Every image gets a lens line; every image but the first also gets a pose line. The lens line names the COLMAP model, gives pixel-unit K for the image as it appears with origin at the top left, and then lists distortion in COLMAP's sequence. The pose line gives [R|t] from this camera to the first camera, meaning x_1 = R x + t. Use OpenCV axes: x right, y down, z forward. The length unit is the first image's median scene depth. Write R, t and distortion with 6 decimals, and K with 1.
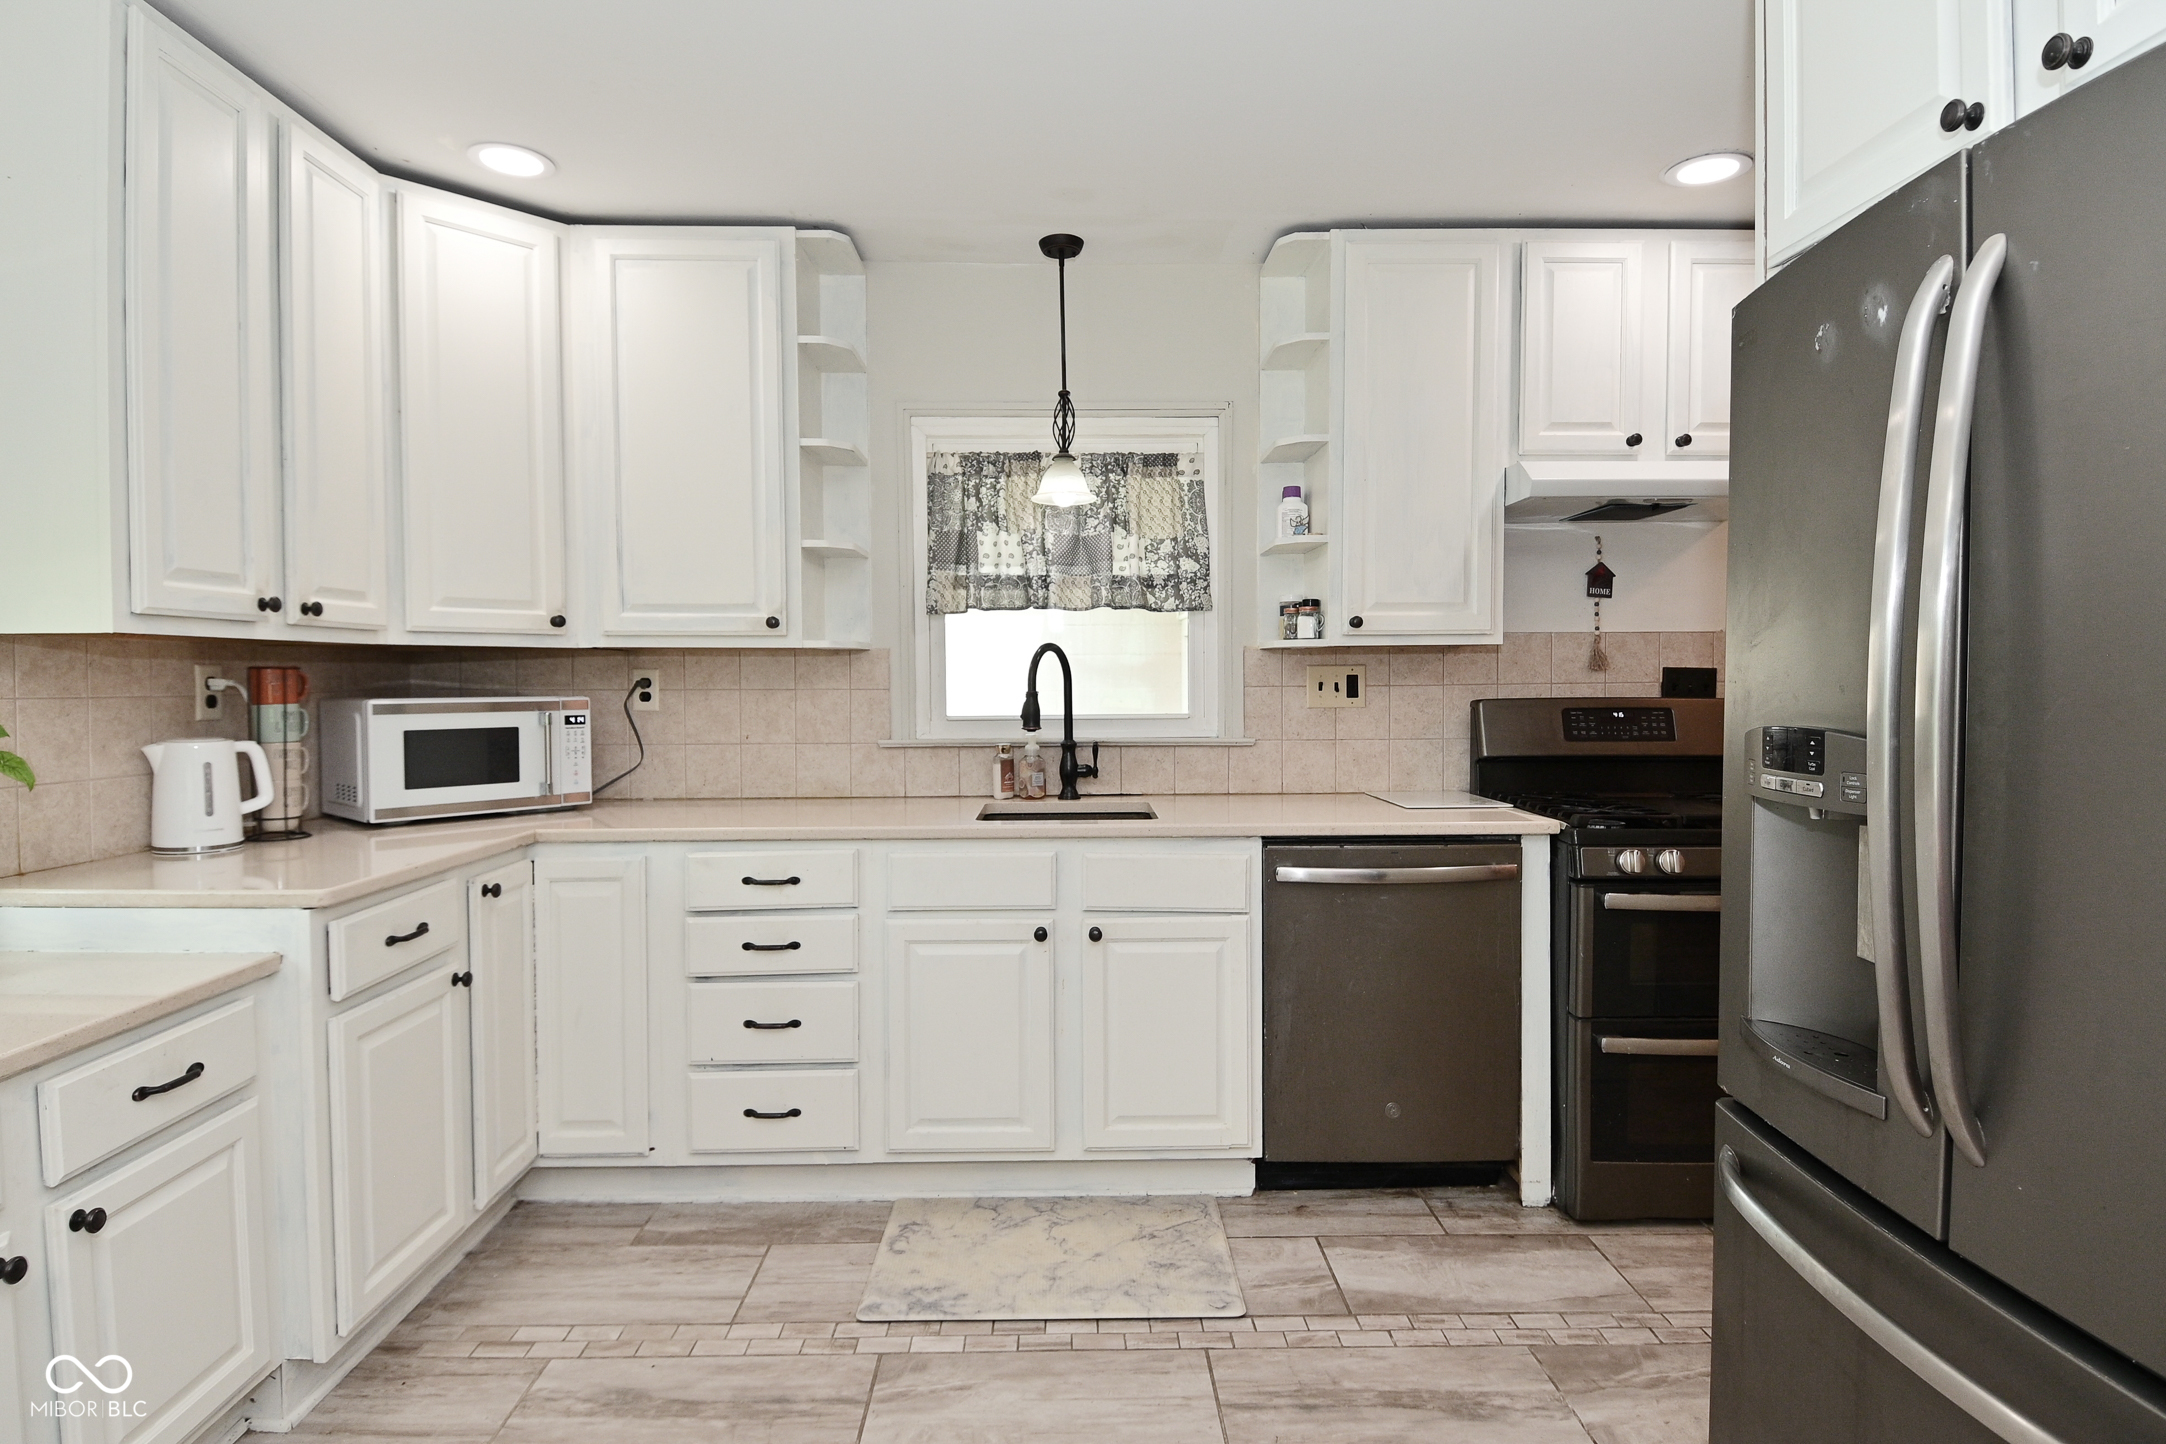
lens RADIAL K [[1124.7, 0, 1081.0], [0, 1124.7, 710.4], [0, 0, 1]] dist [0.049502, -0.054925]
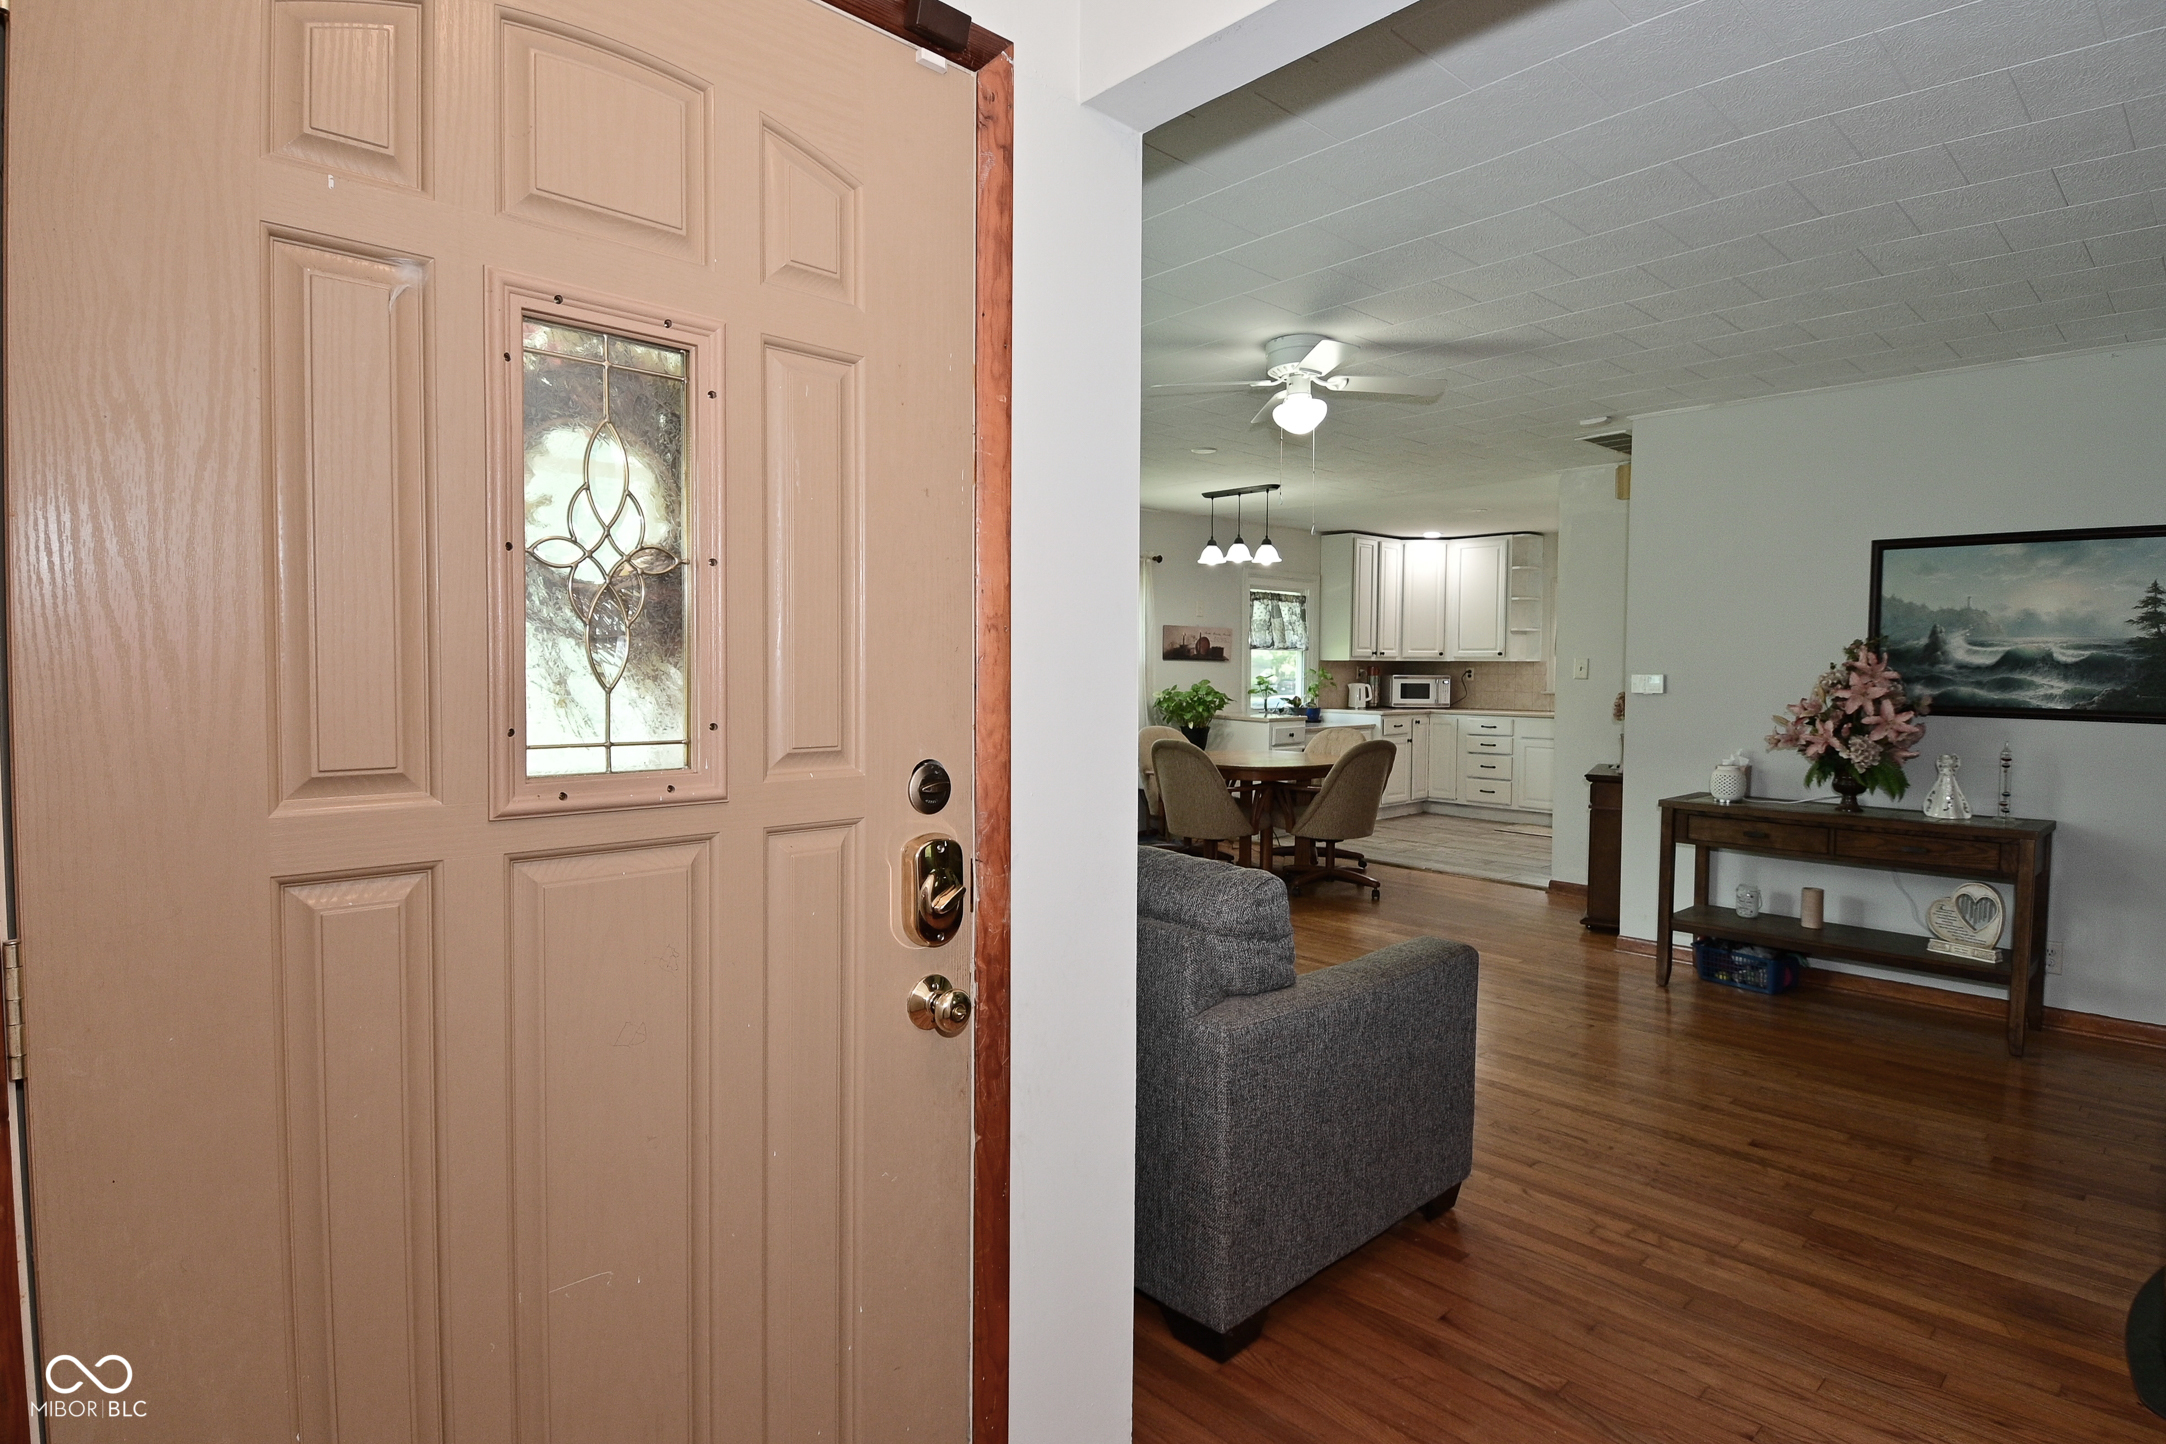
lens RADIAL K [[1124.7, 0, 1081.0], [0, 1124.7, 710.4], [0, 0, 1]] dist [0.049502, -0.054925]
pose [[0.668242, 0.036466, -0.743049, 1.512083], [-0.025665, 0.999333, 0.025963, 0.037828], [0.743501, 0.001721, 0.668733, -2.342235]]
